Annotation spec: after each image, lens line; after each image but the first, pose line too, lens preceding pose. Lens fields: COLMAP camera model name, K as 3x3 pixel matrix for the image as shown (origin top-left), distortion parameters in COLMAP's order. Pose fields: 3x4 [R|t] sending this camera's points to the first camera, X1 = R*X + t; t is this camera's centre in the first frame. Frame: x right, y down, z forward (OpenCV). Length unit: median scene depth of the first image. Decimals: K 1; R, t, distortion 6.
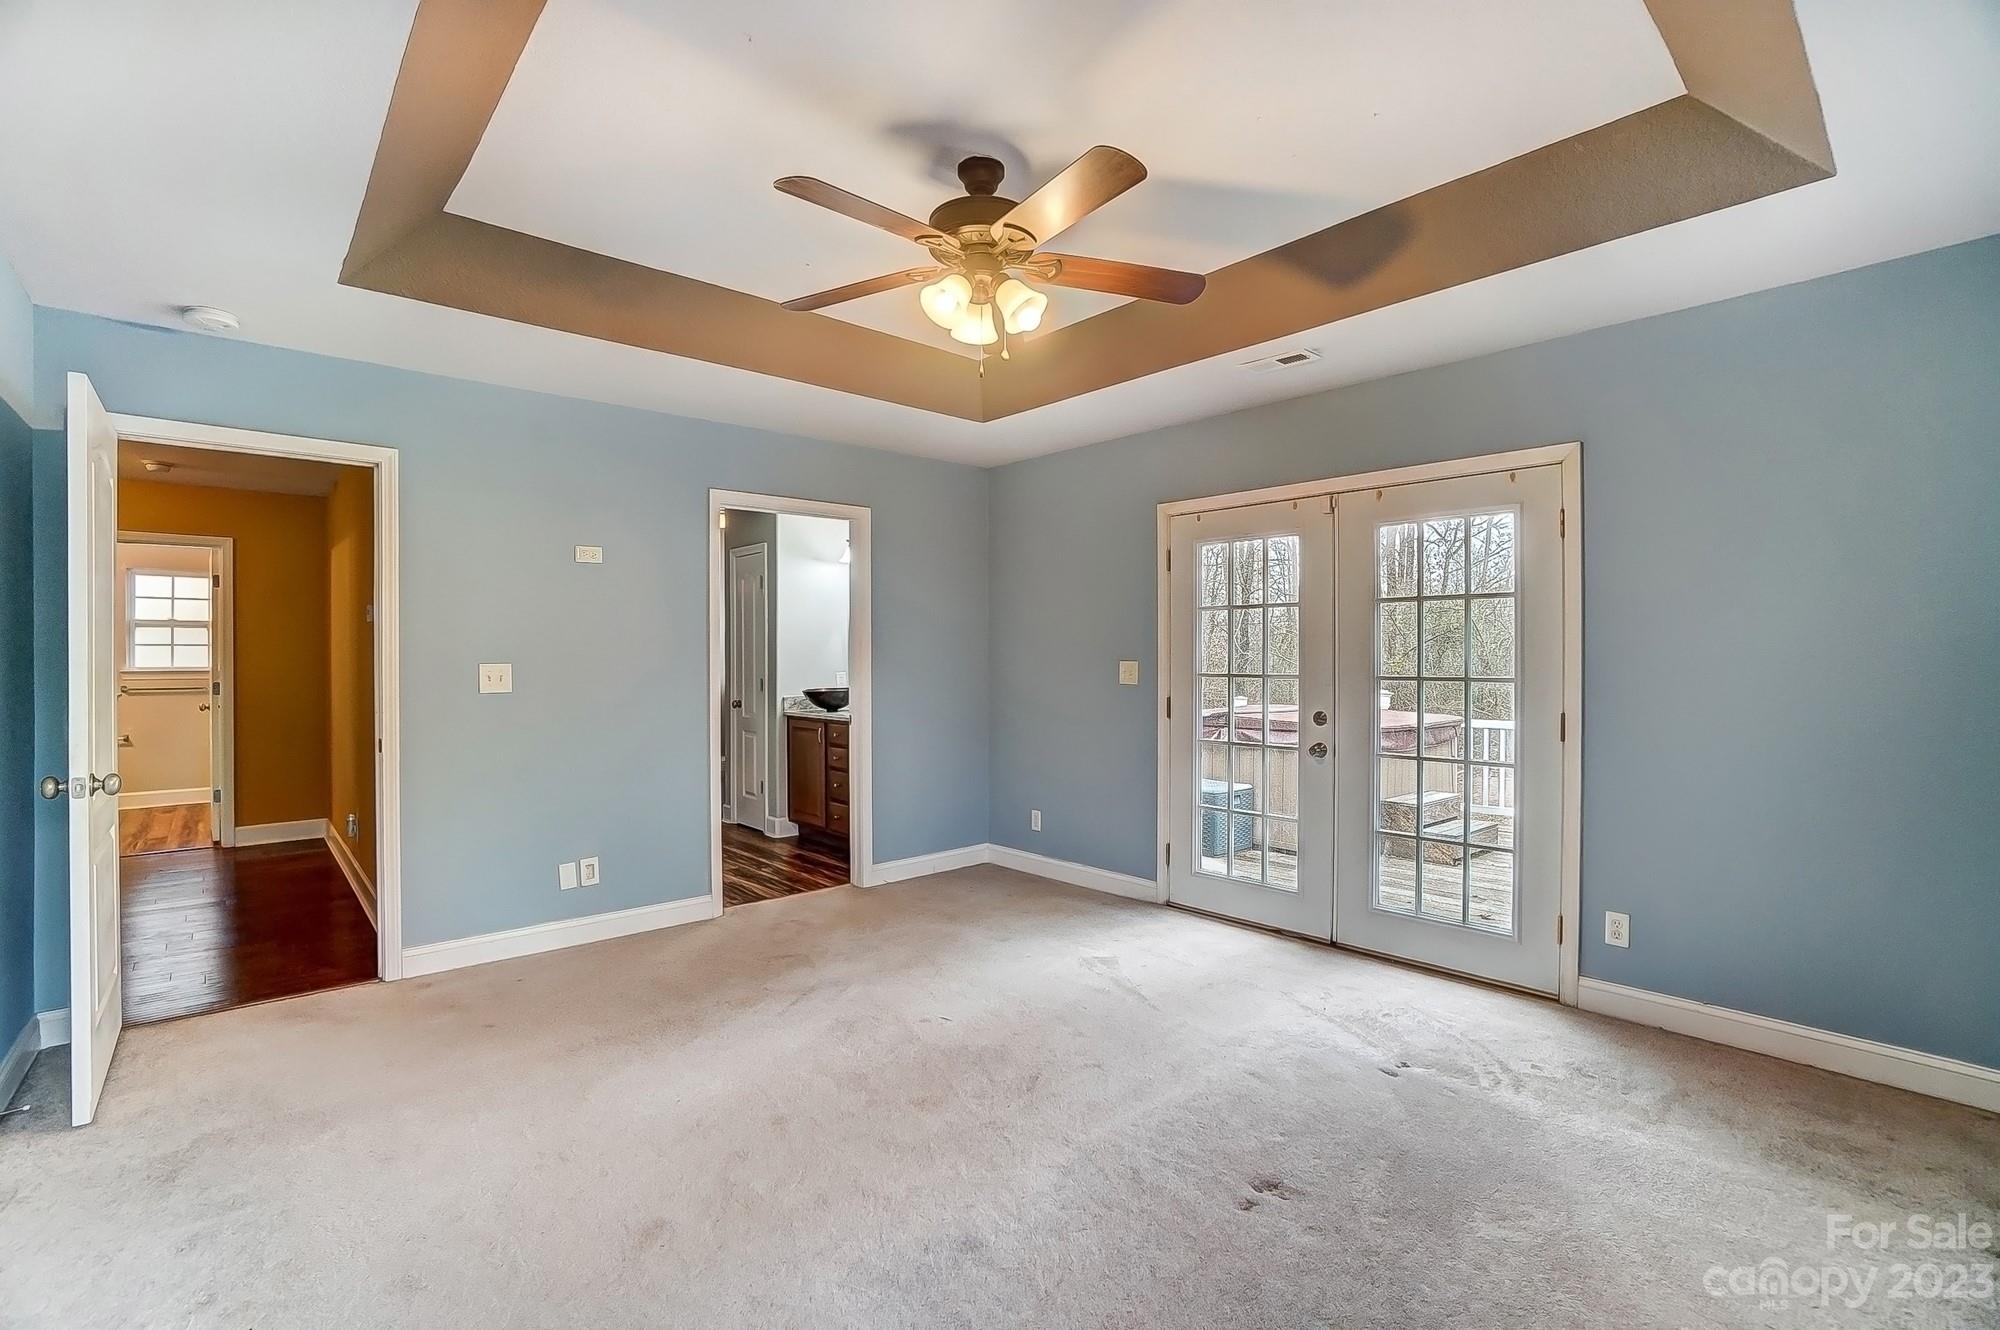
lens RADIAL K [[886.1, 0, 991.9], [0, 886.1, 656.0], [0, 0, 1]] dist [-0.067354, 0.023248]
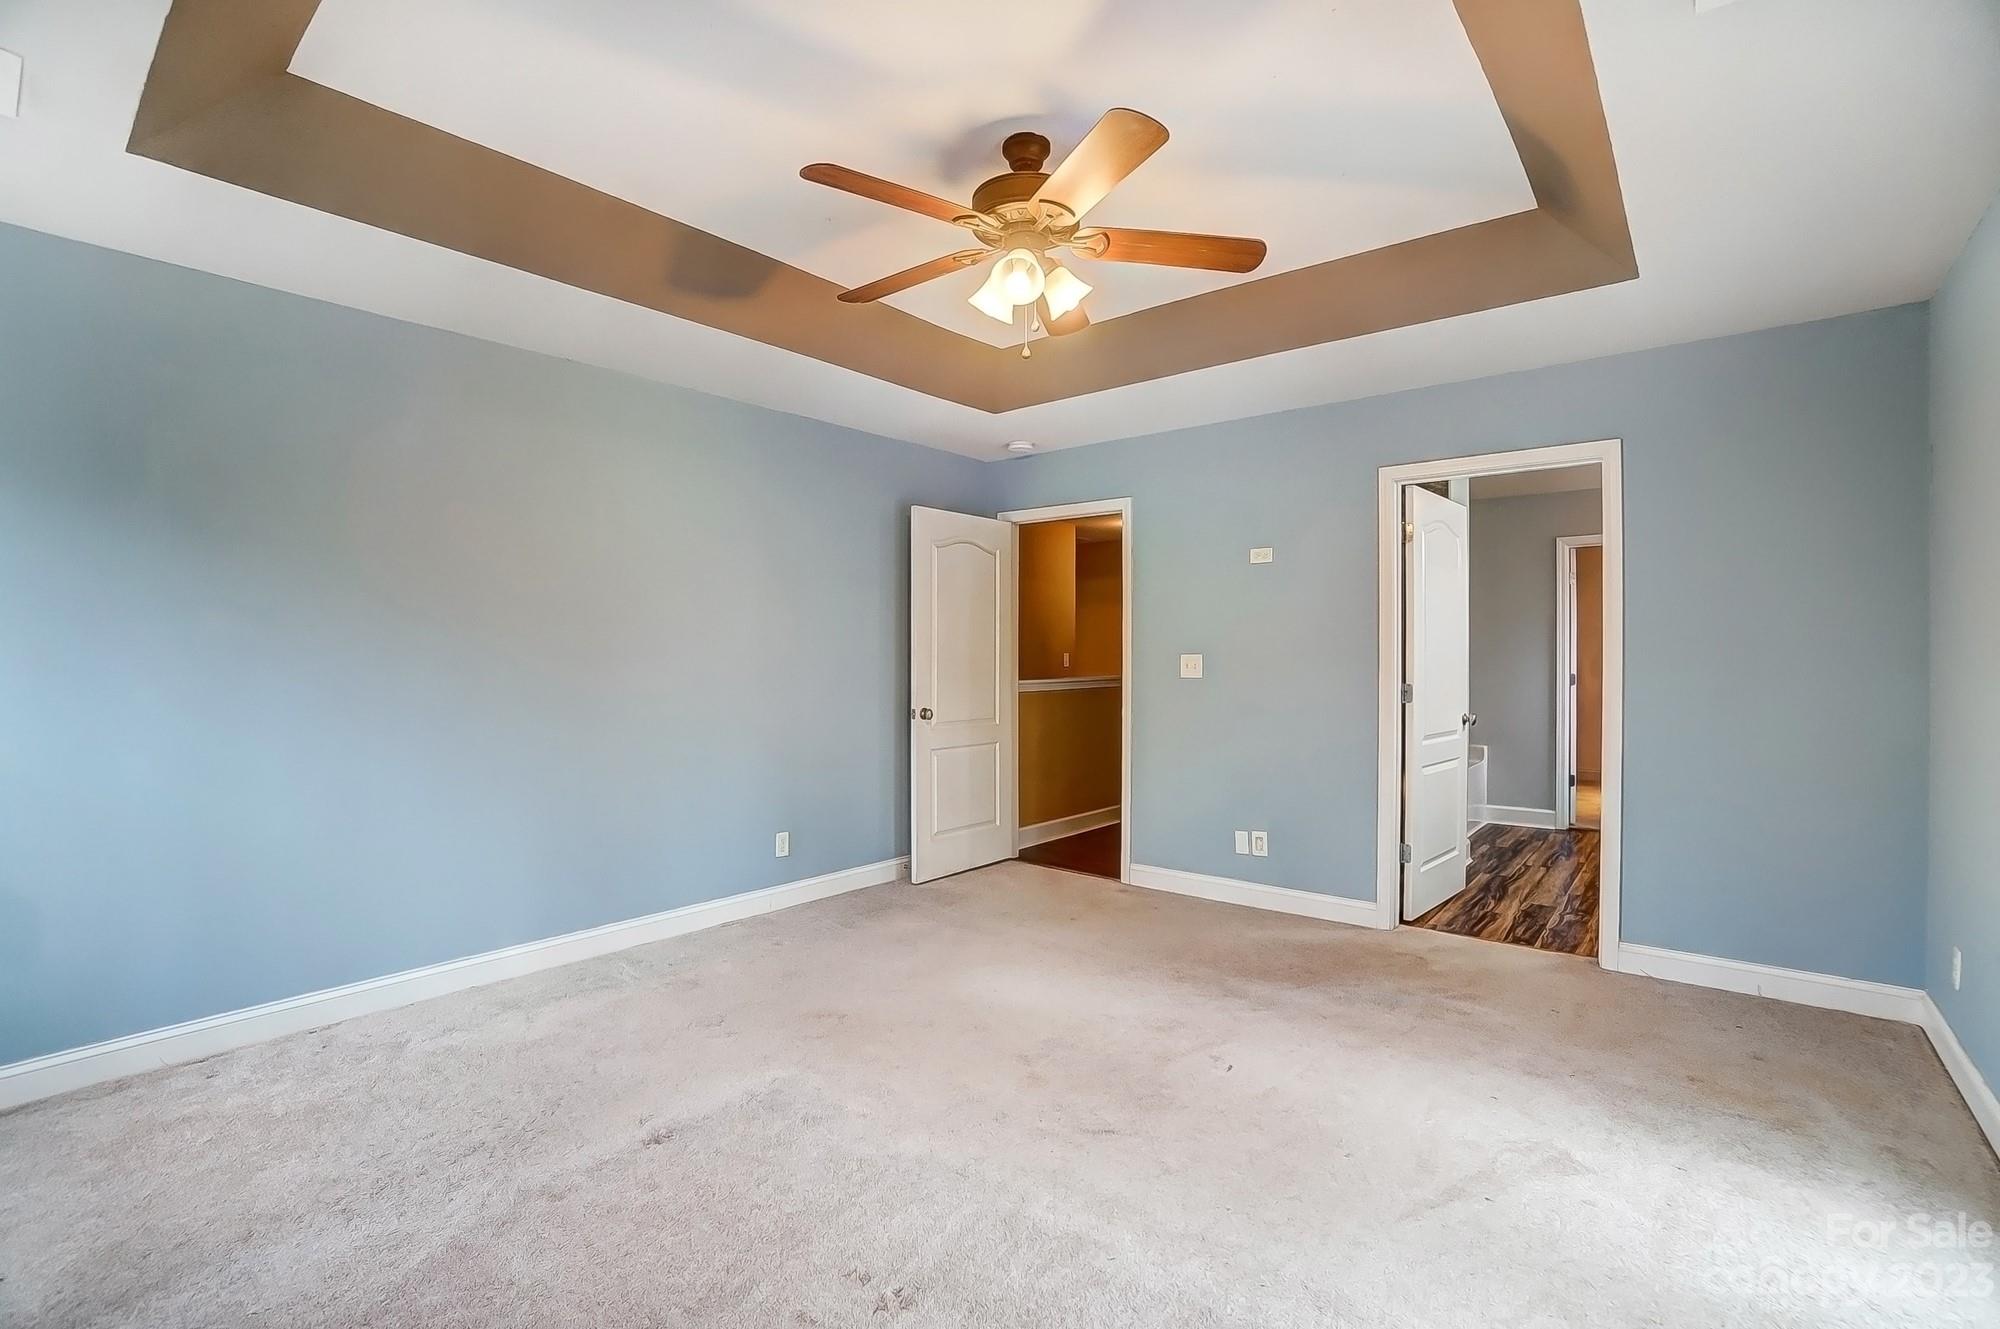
lens RADIAL K [[886.1, 0, 991.9], [0, 886.1, 655.5], [0, 0, 1]] dist [-0.067354, 0.023248]
pose [[0.162908, 0.005940, -0.986623, 0.603593], [0.000905, 0.999981, 0.006170, 0.002218], [0.986641, -0.001898, 0.162899, 0.507302]]
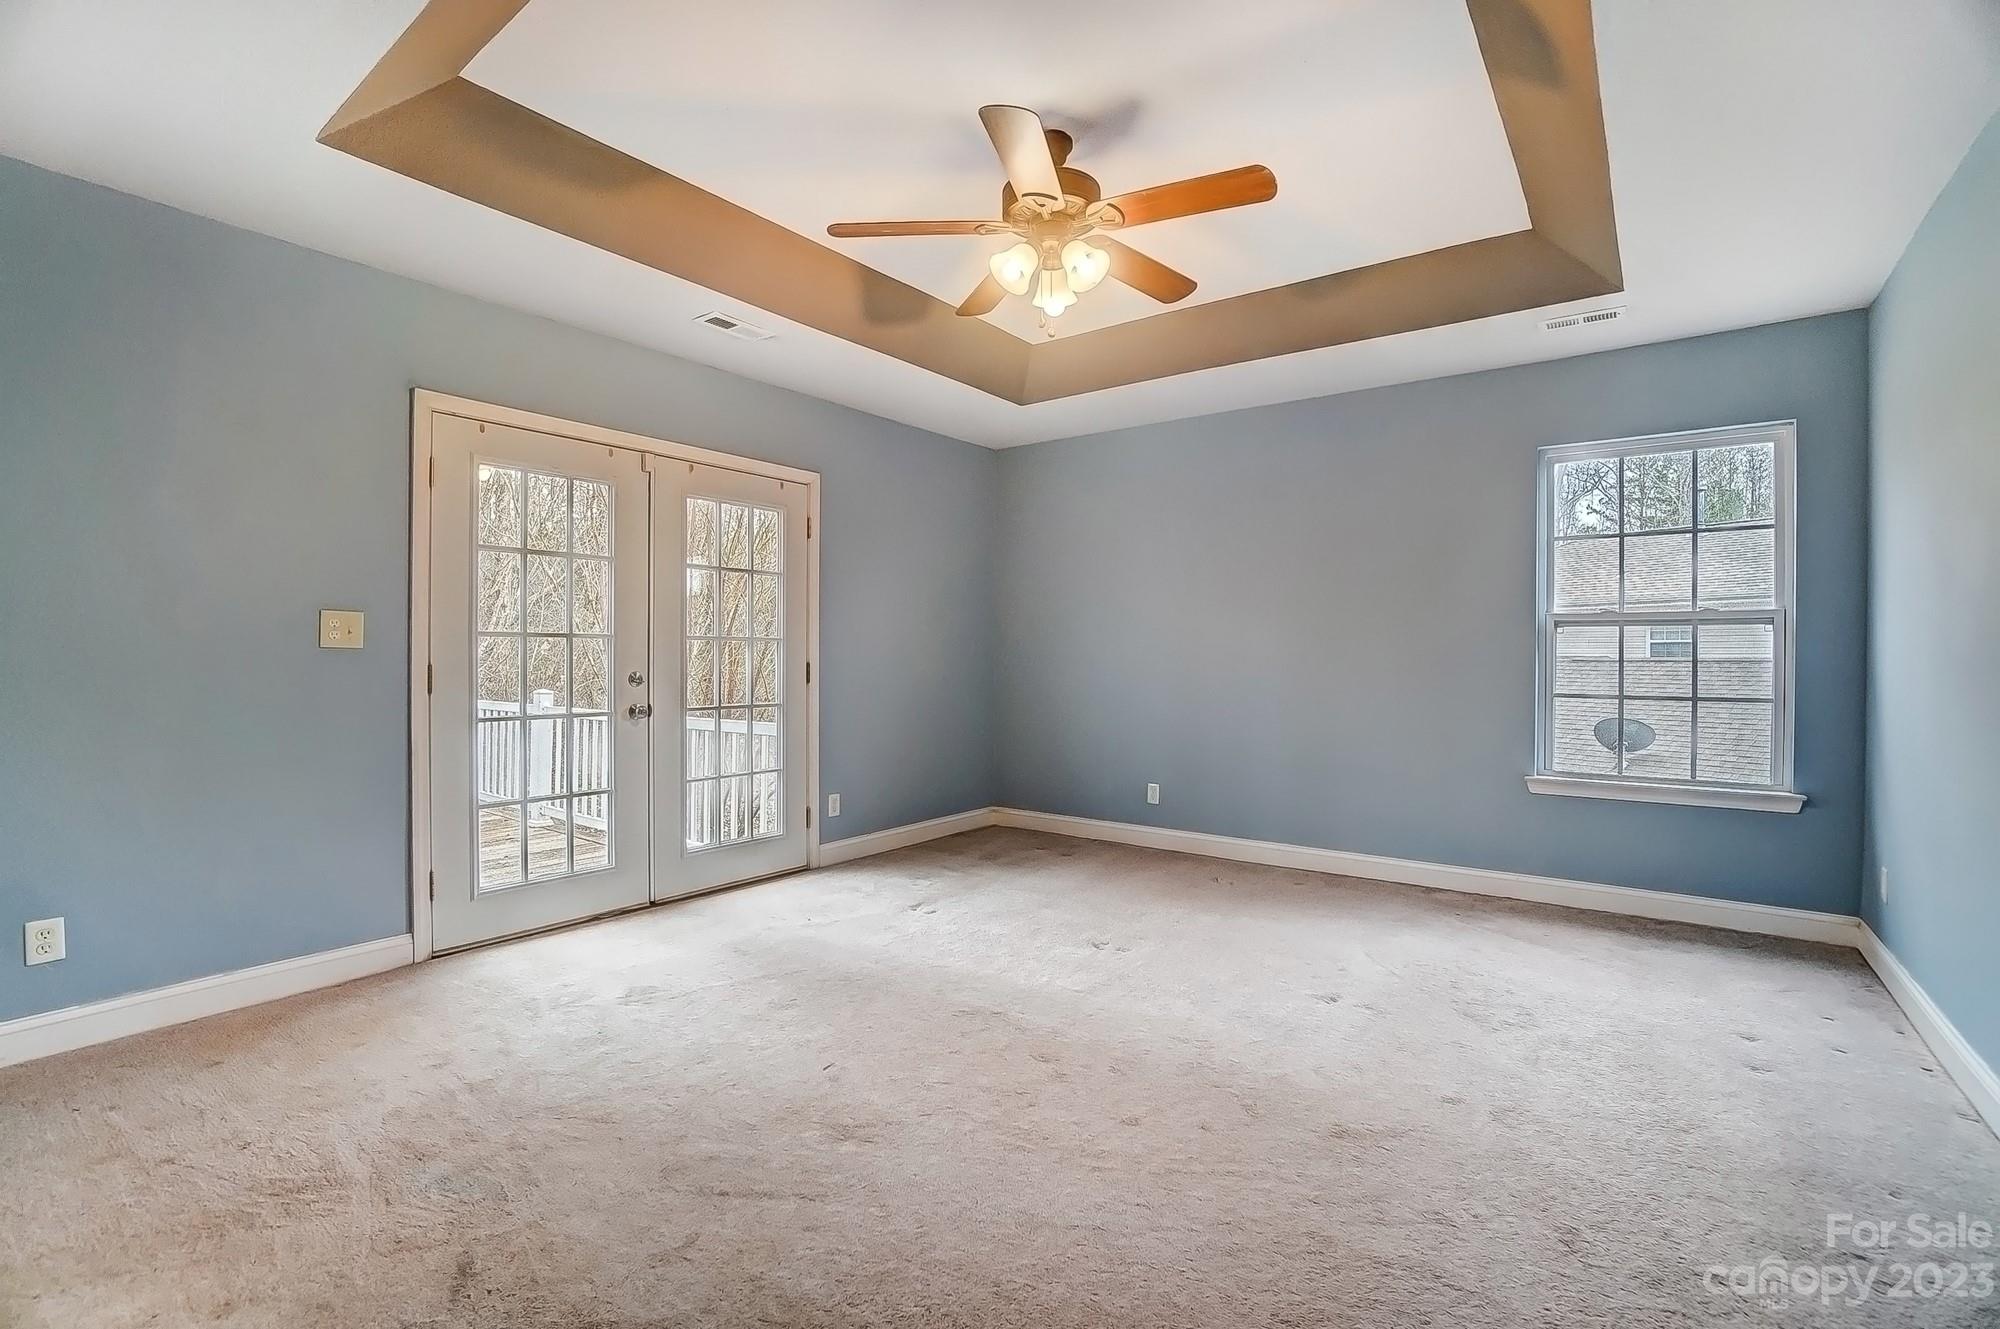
lens RADIAL K [[886.1, 0, 991.9], [0, 886.1, 655.5], [0, 0, 1]] dist [-0.067354, 0.023248]
pose [[-0.191266, 0.001563, 0.981537, -0.659824], [-0.003307, 0.999992, -0.002237, 0.045986], [-0.981533, -0.003673, -0.191259, 0.803978]]
